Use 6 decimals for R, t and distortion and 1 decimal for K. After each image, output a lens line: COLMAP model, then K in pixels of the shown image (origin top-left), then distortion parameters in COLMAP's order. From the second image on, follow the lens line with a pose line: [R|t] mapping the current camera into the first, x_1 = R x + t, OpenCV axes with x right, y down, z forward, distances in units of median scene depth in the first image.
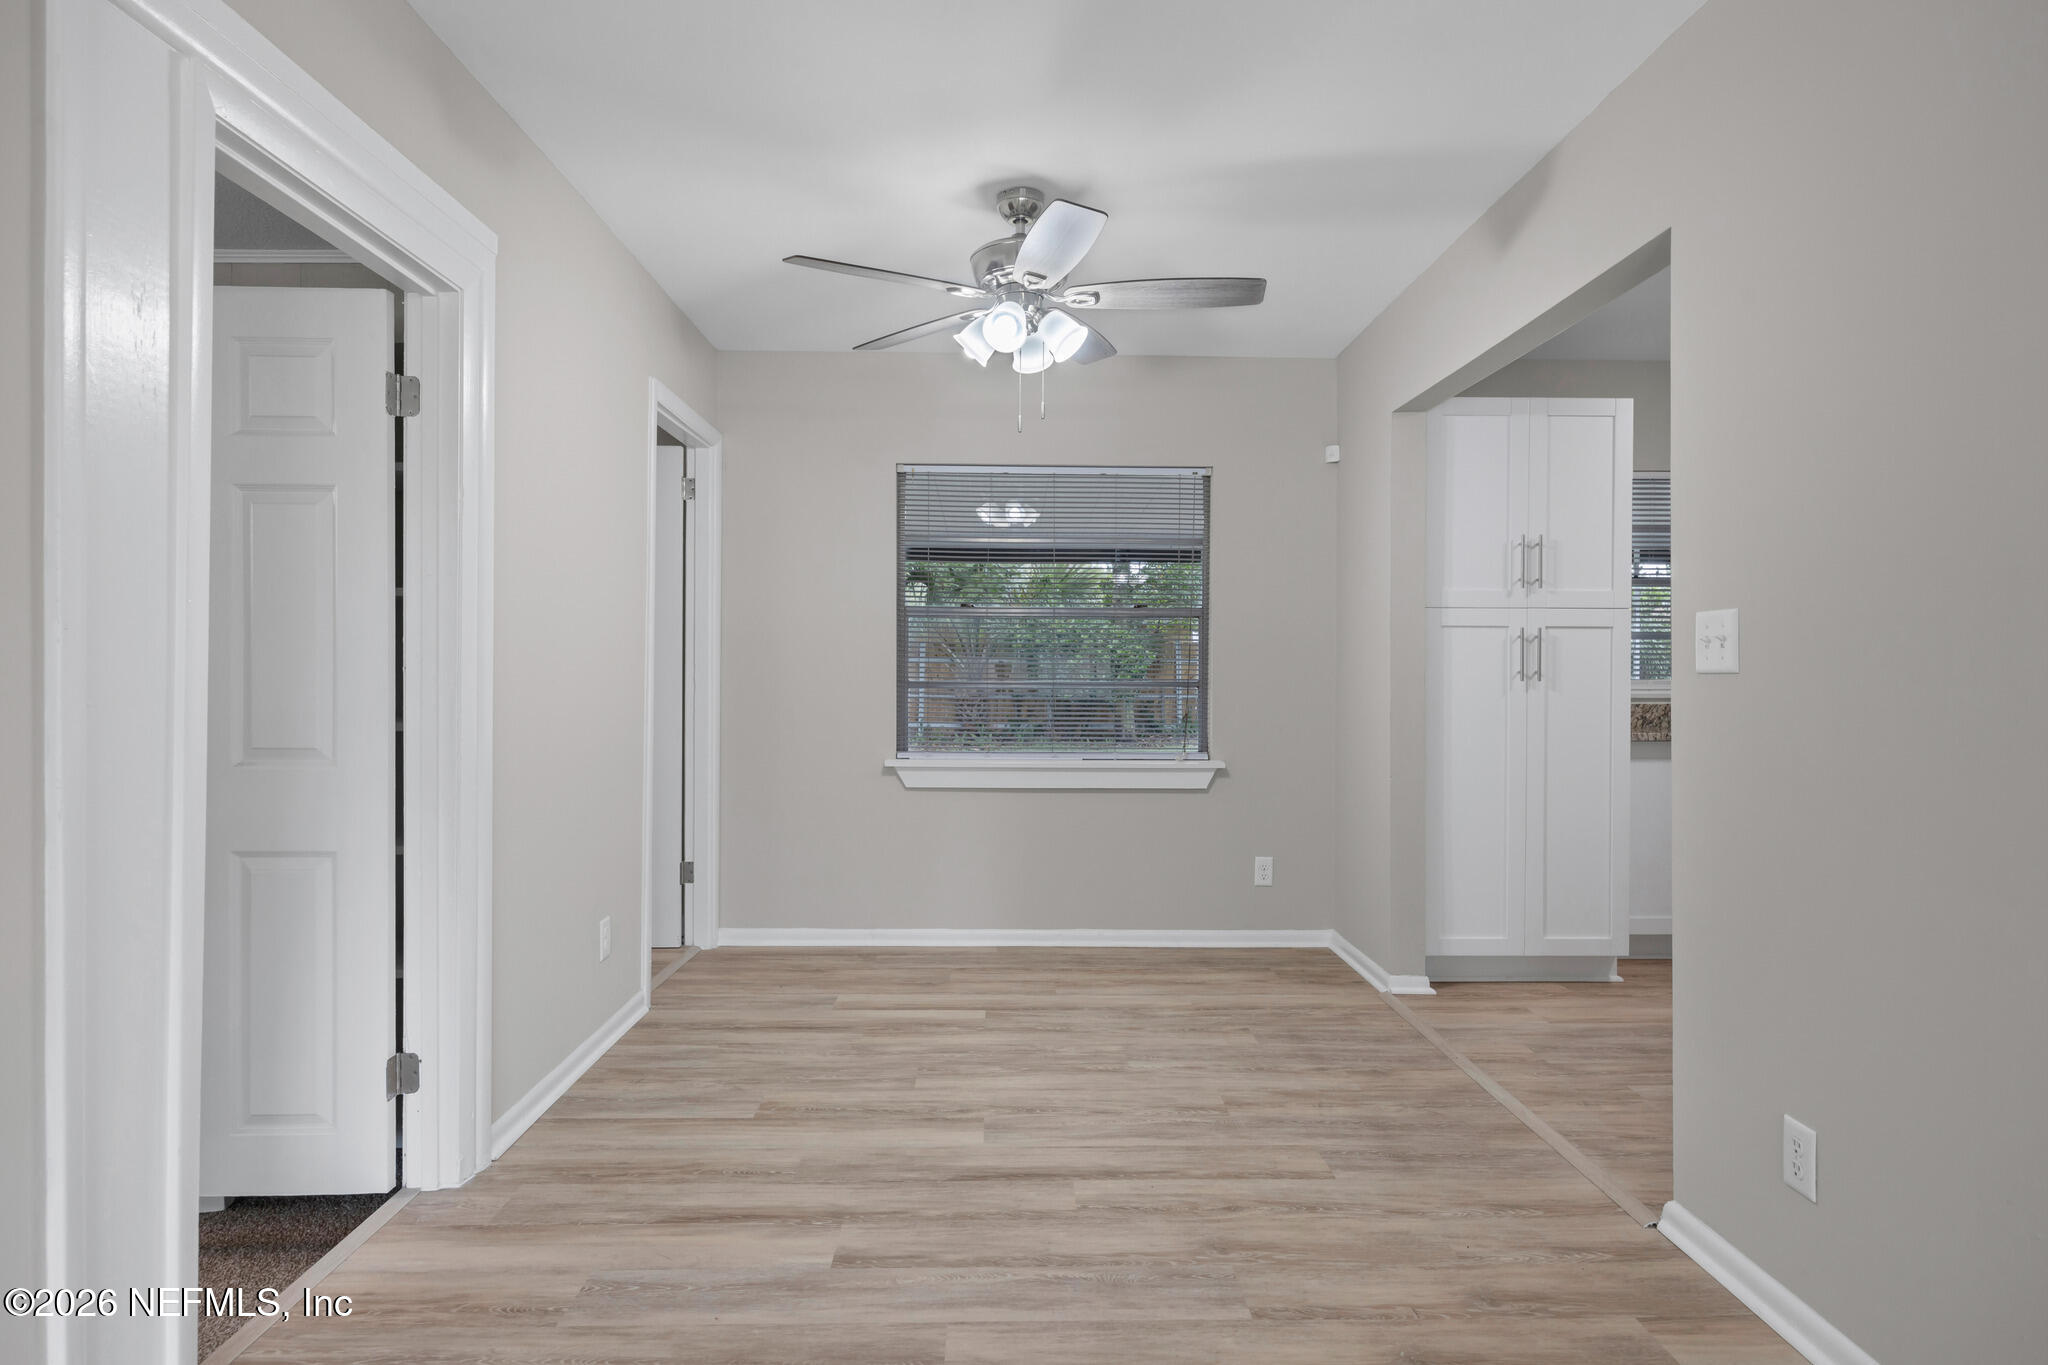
lens RADIAL K [[1107.1, 0, 1021.4], [0, 1107.1, 674.3], [0, 0, 1]] dist [-0.003276, -0.000598]
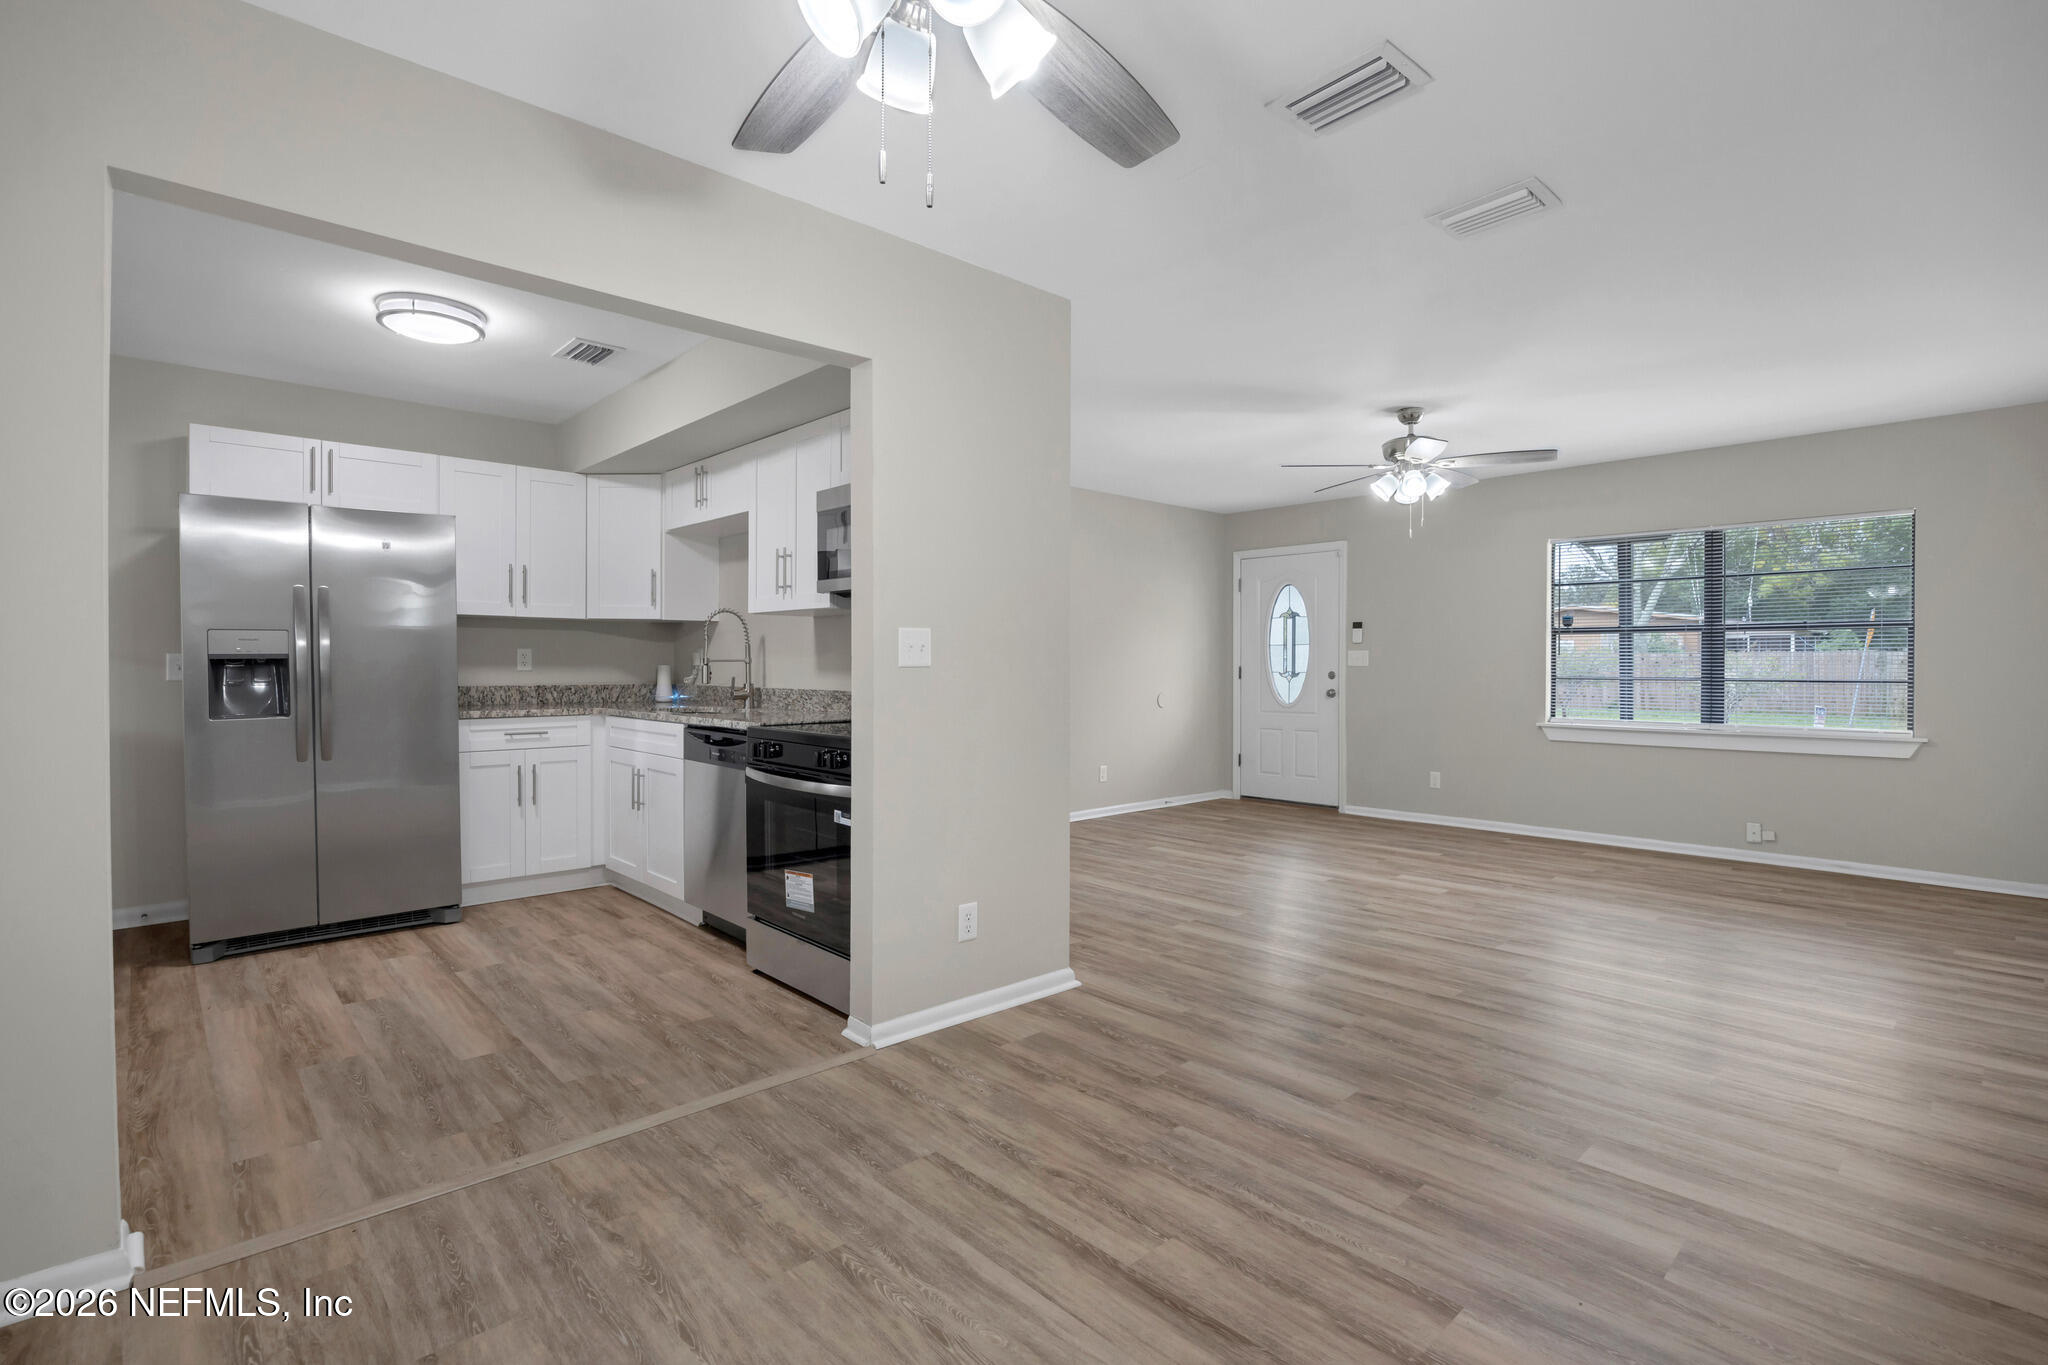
lens RADIAL K [[953.5, 0, 1024.6], [0, 953.5, 666.2], [0, 0, 1]] dist [-0.014280, 0.000551]
pose [[-0.668784, -0.005999, 0.743432, -0.372806], [-0.001745, 0.999977, 0.006498, -0.008078], [-0.743454, 0.003048, -0.668780, 1.309686]]
